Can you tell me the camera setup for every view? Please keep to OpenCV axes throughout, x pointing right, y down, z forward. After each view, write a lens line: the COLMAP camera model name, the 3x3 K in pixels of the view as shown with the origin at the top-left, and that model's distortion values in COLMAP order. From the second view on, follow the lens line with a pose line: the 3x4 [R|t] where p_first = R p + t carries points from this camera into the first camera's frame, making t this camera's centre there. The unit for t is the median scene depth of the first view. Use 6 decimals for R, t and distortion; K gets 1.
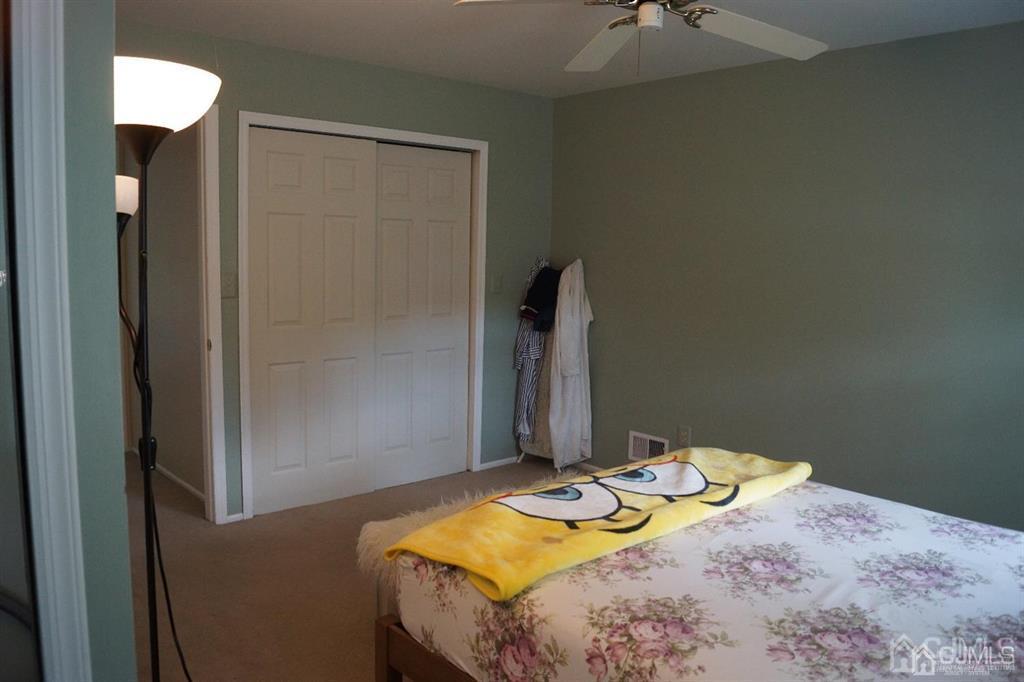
lens RADIAL K [[798.1, 0, 503.8], [0, 798.1, 347.6], [0, 0, 1]] dist [-0.086496, 0.012744]
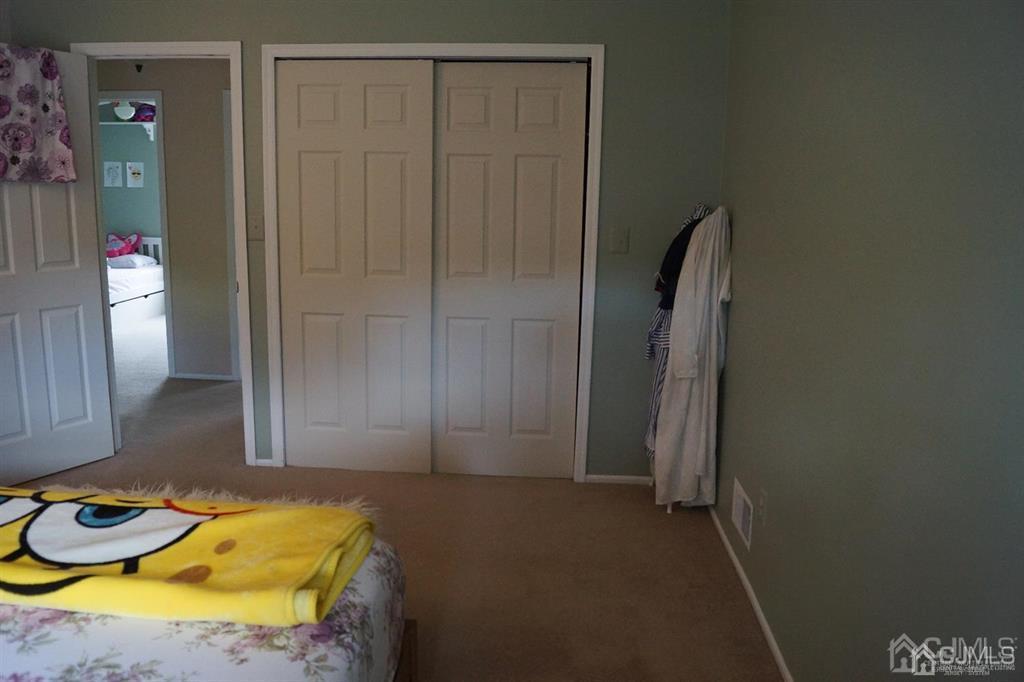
lens RADIAL K [[798.1, 0, 503.8], [0, 798.1, 347.6], [0, 0, 1]] dist [-0.086496, 0.012744]
pose [[0.697216, 0.127951, -0.705350, 0.560239], [-0.092694, 0.991773, 0.088283, -0.045147], [0.710843, 0.003830, 0.703341, 0.512184]]
